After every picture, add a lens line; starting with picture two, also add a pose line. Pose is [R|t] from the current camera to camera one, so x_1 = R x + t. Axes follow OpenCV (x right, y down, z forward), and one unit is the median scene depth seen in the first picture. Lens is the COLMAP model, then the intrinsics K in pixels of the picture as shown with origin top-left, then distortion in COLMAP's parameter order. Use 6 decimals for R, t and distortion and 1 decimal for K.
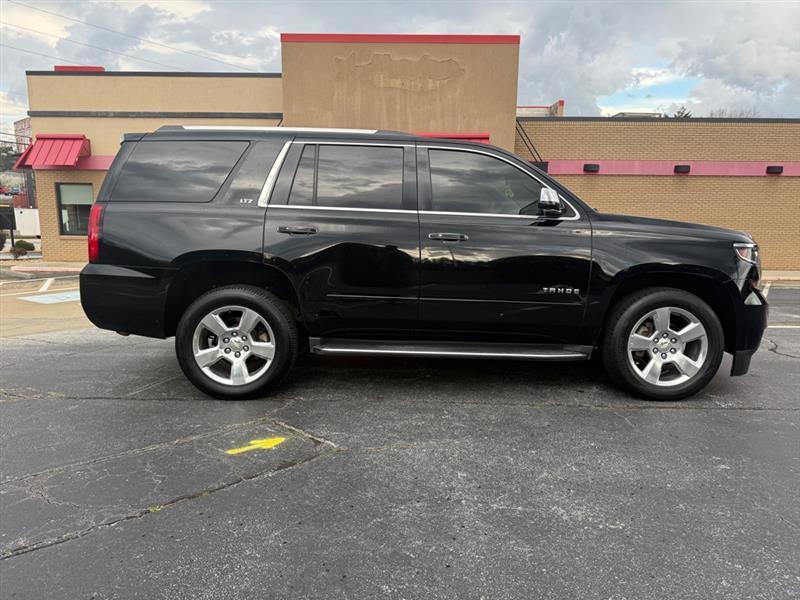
lens RADIAL K [[560.1, 0, 400.4], [0, 560.1, 299.5], [0, 0, 1]] dist [0.076292, -0.102283]
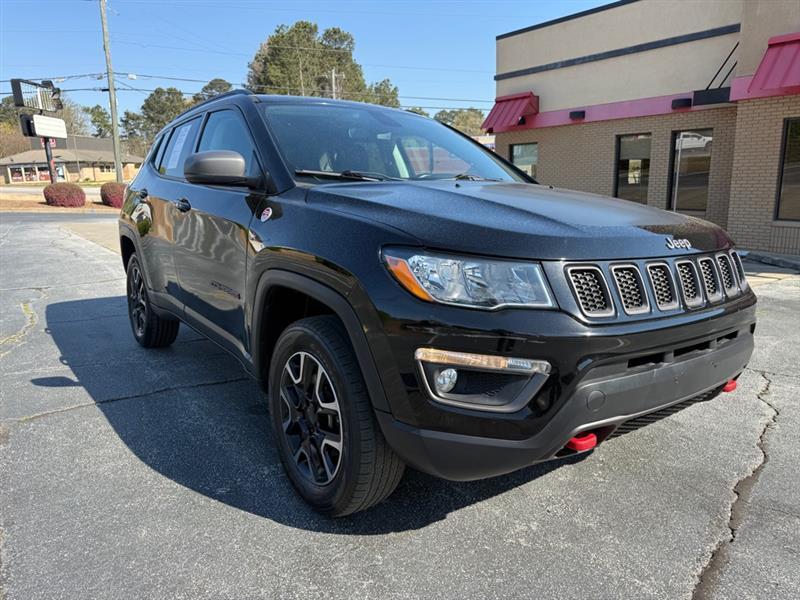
lens RADIAL K [[570.7, 0, 399.0], [0, 570.7, 300.6], [0, 0, 1]] dist [0.012084, -0.012751]
pose [[0.599380, 0.146119, -0.787015, 0.145125], [-0.094348, 0.989240, 0.111811, -0.025945], [0.794885, 0.007237, 0.606717, 0.243935]]
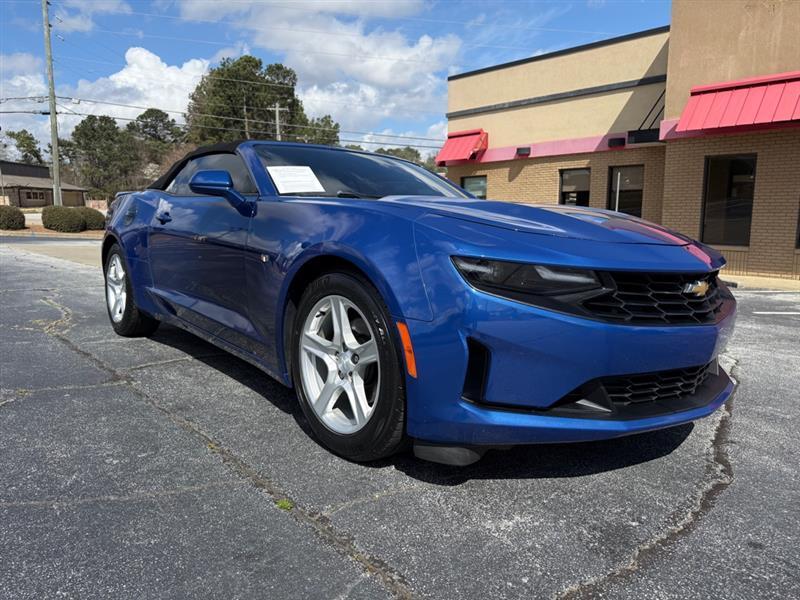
lens RADIAL K [[570.7, 0, 399.0], [0, 570.7, 300.6], [0, 0, 1]] dist [0.012084, -0.012751]
pose [[0.683967, 0.100426, -0.722568, 0.151534], [-0.102273, 0.993898, 0.041328, -0.000031], [0.722309, 0.045632, 0.690064, 0.183582]]
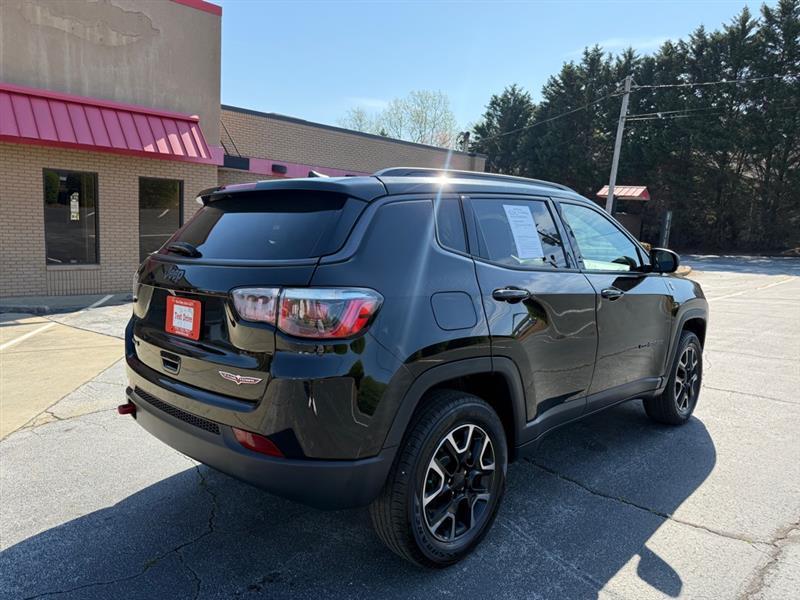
lens RADIAL K [[569.5, 0, 395.1], [0, 569.5, 303.3], [0, 0, 1]] dist [0.018905, -0.021897]
pose [[0.698367, -0.080652, 0.711181, -0.250734], [0.070861, 0.996540, 0.043428, -0.039449], [-0.712223, 0.020066, 0.701666, 0.215183]]
